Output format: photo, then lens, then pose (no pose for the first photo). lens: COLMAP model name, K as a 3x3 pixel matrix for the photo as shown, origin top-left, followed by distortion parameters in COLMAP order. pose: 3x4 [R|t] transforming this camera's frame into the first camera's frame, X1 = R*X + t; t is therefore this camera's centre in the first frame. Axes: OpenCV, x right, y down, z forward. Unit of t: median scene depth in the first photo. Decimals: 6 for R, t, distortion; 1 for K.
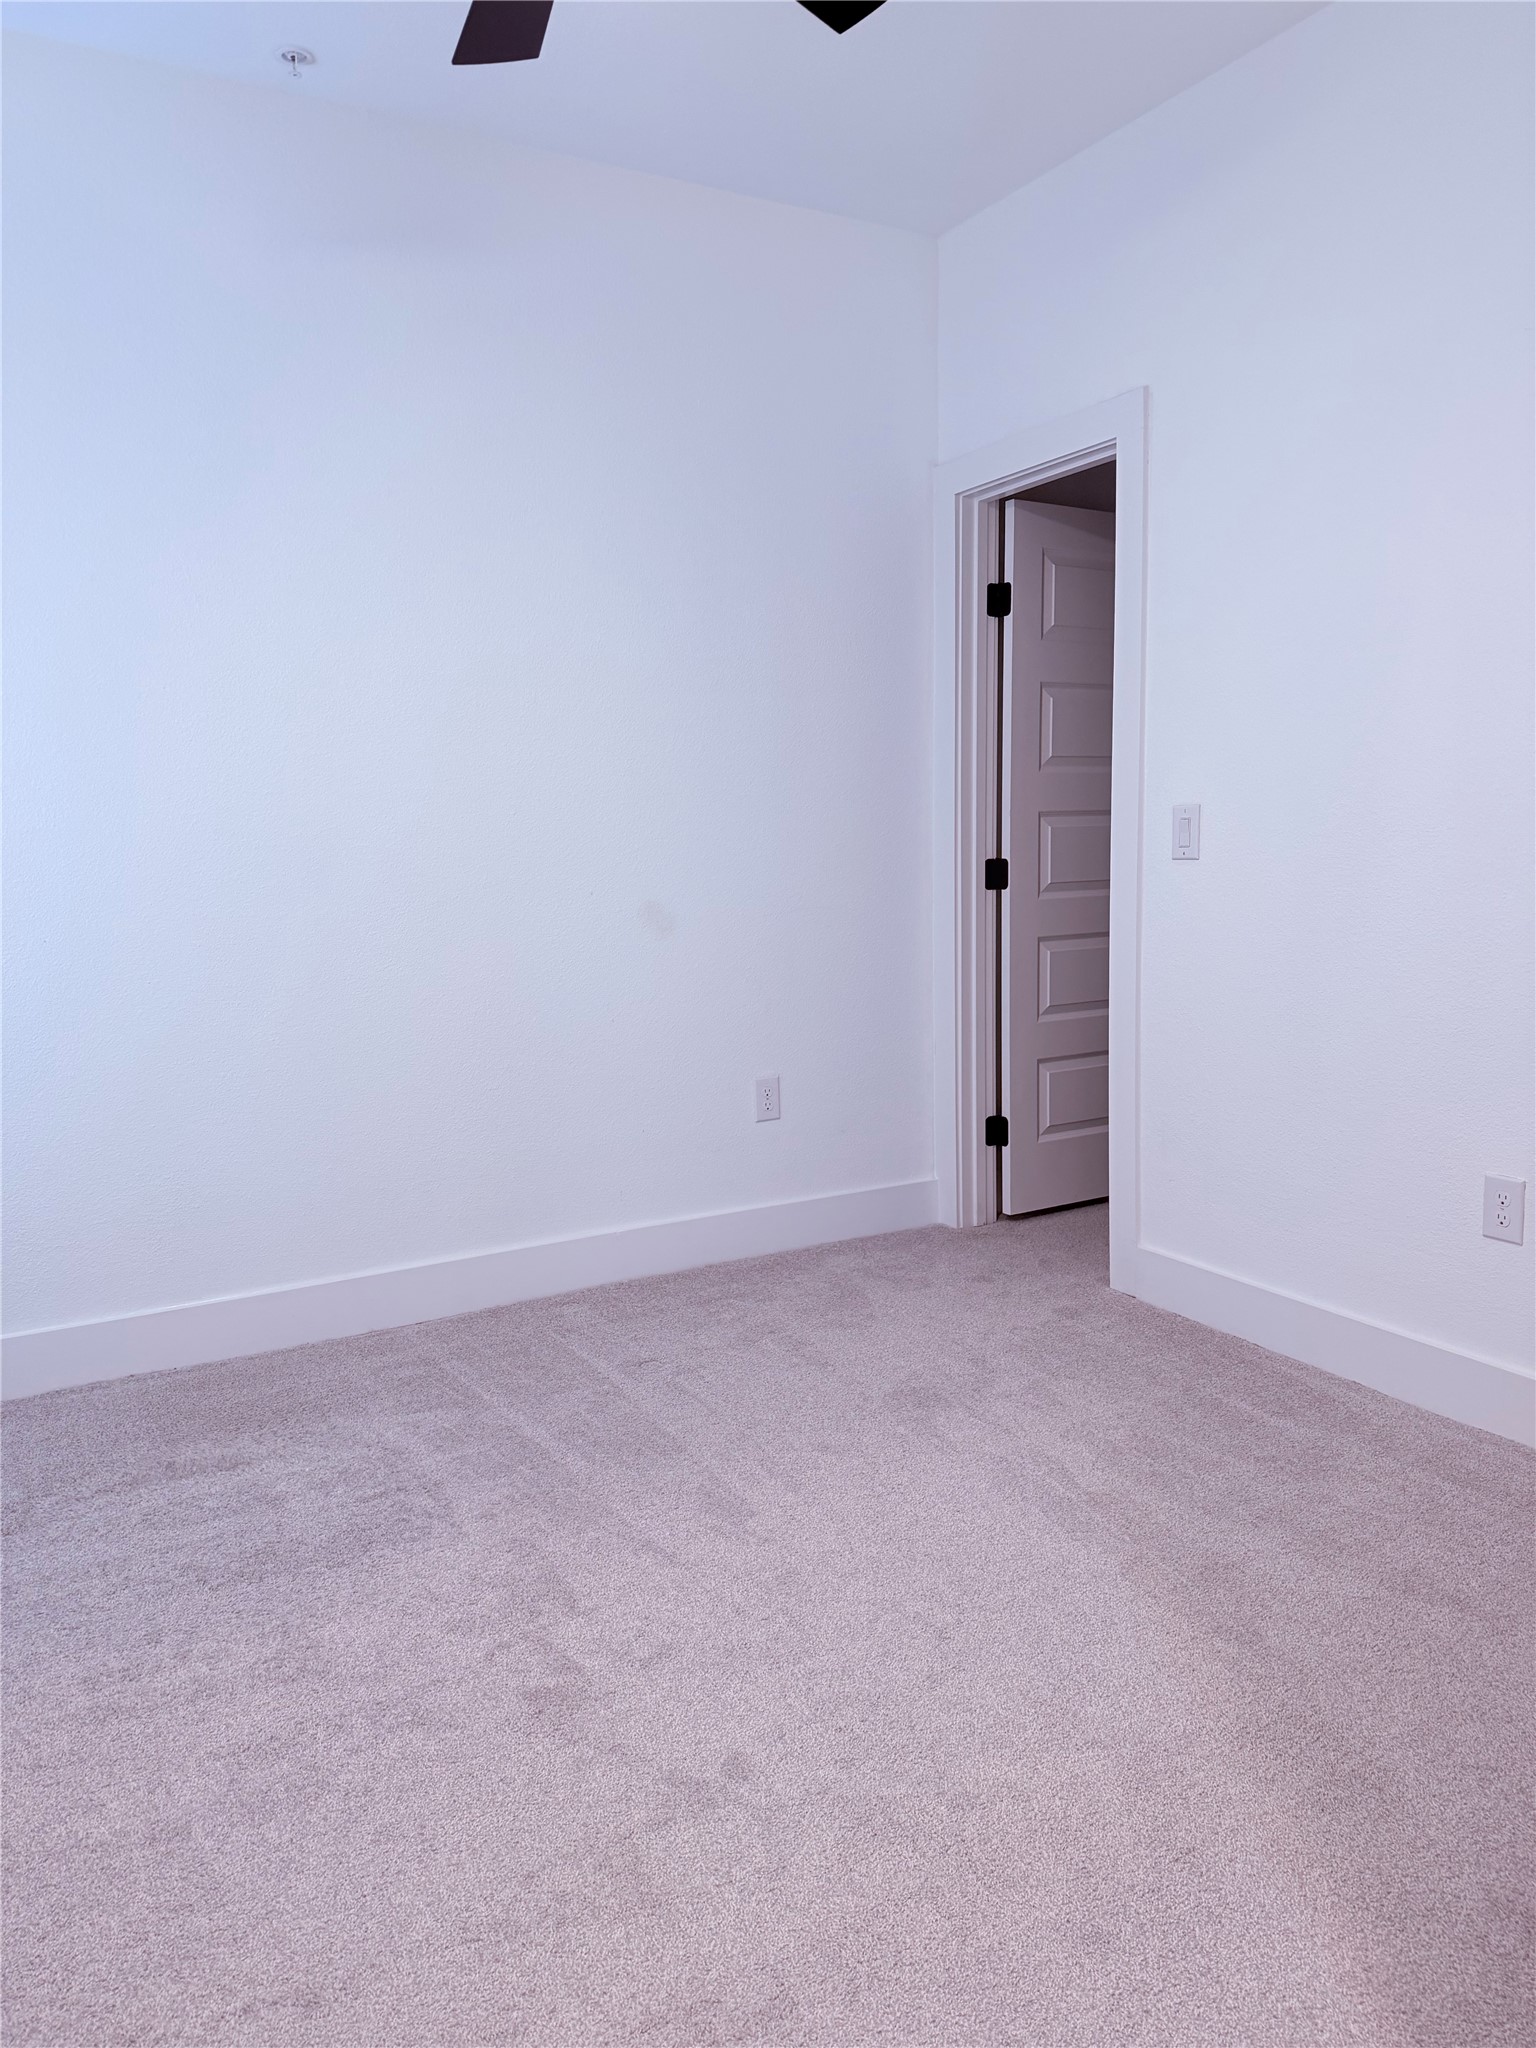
lens RADIAL K [[1425.3, 0, 768.0], [0, 1425.3, 1024.0], [0, 0, 1]] dist [0.001040, 0.000032]
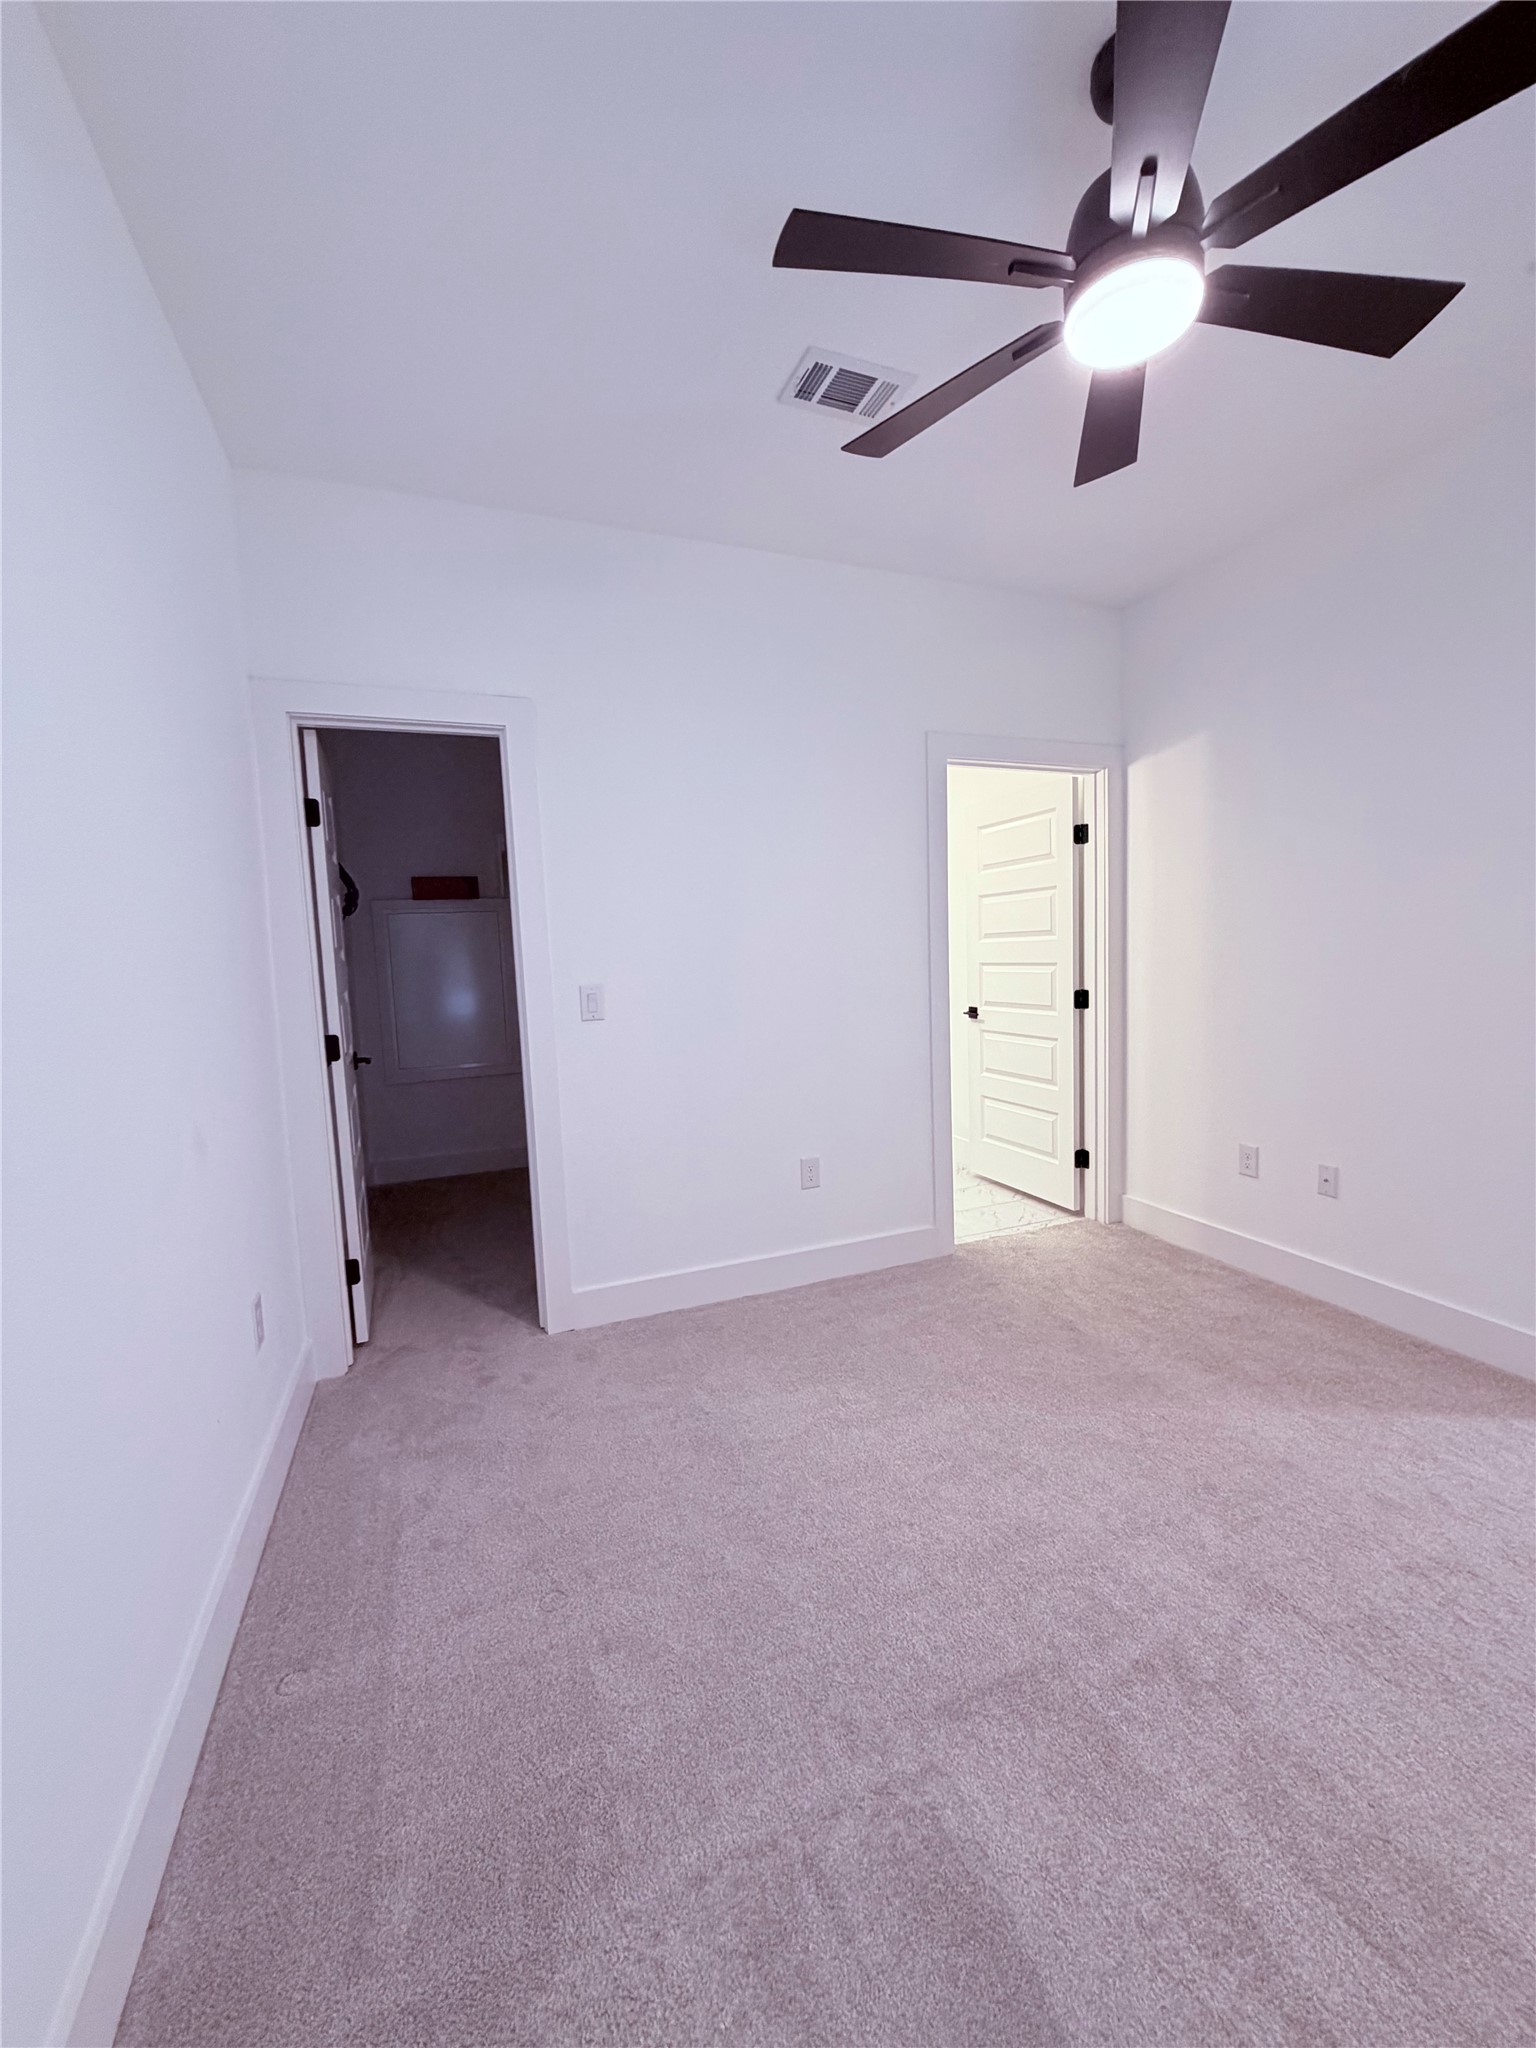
lens RADIAL K [[821.8, 0, 768.0], [0, 821.8, 1024.0], [0, 0, 1]] dist [-0.000207, 0.000136]
pose [[0.159613, -0.087517, 0.983293, -0.526385], [0.174916, 0.982809, 0.059081, -0.130946], [-0.971560, 0.162564, 0.172177, 0.674271]]
